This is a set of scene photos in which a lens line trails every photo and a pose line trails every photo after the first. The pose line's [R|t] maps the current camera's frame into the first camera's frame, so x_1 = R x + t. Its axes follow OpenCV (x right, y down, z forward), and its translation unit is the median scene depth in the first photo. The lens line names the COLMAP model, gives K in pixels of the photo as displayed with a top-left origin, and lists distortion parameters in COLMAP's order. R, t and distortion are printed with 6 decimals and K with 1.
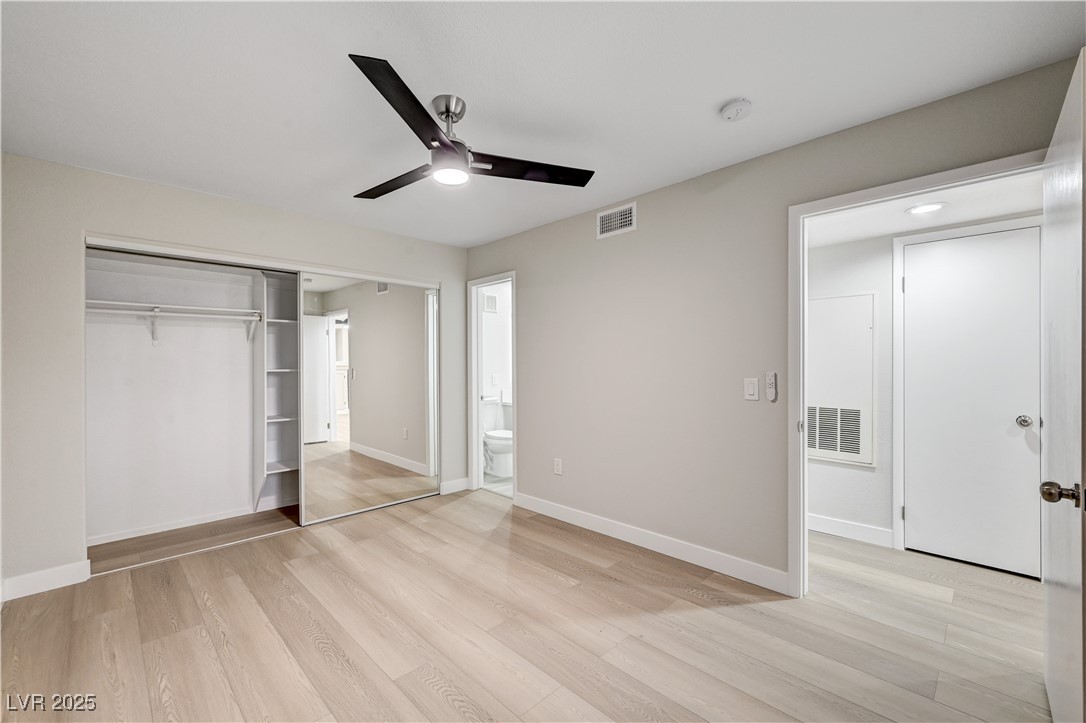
lens RADIAL K [[441.6, 0, 548.5], [0, 441.6, 364.8], [0, 0, 1]] dist [0.000014, -0.000030]
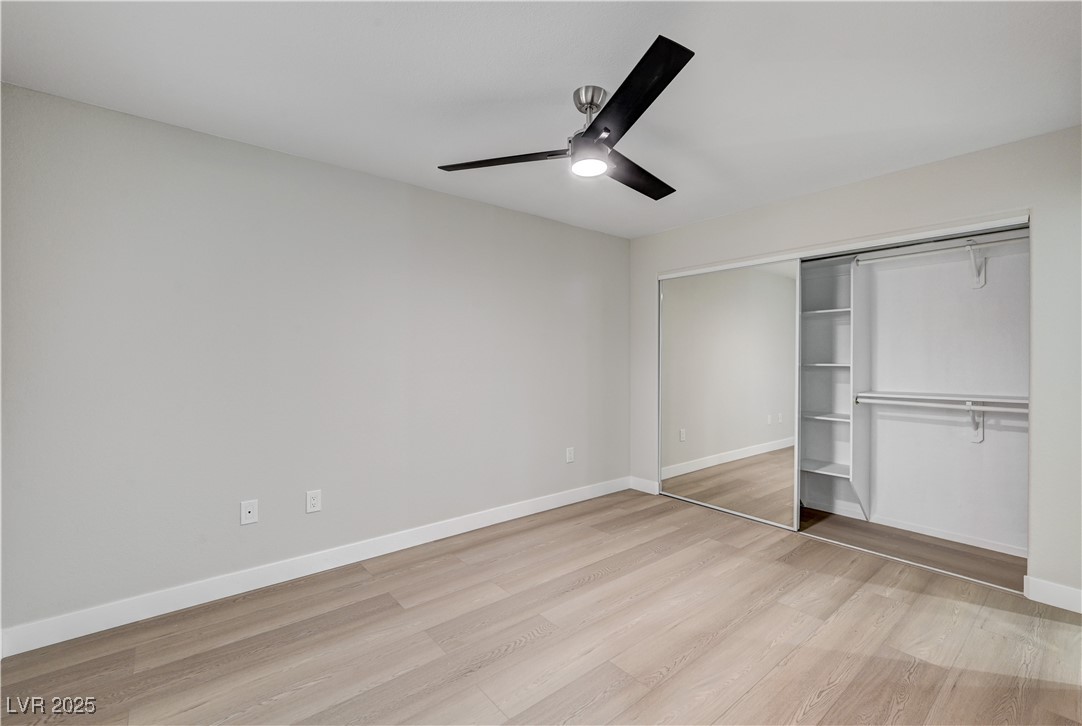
lens RADIAL K [[456.7, 0, 546.9], [0, 456.7, 361.3], [0, 0, 1]] dist [0.000475, 0.000032]
pose [[-0.087557, 0.009924, -0.996110, 0.592199], [-0.000393, 0.999950, 0.009996, -0.003869], [0.996159, 0.001267, -0.087549, 0.735543]]
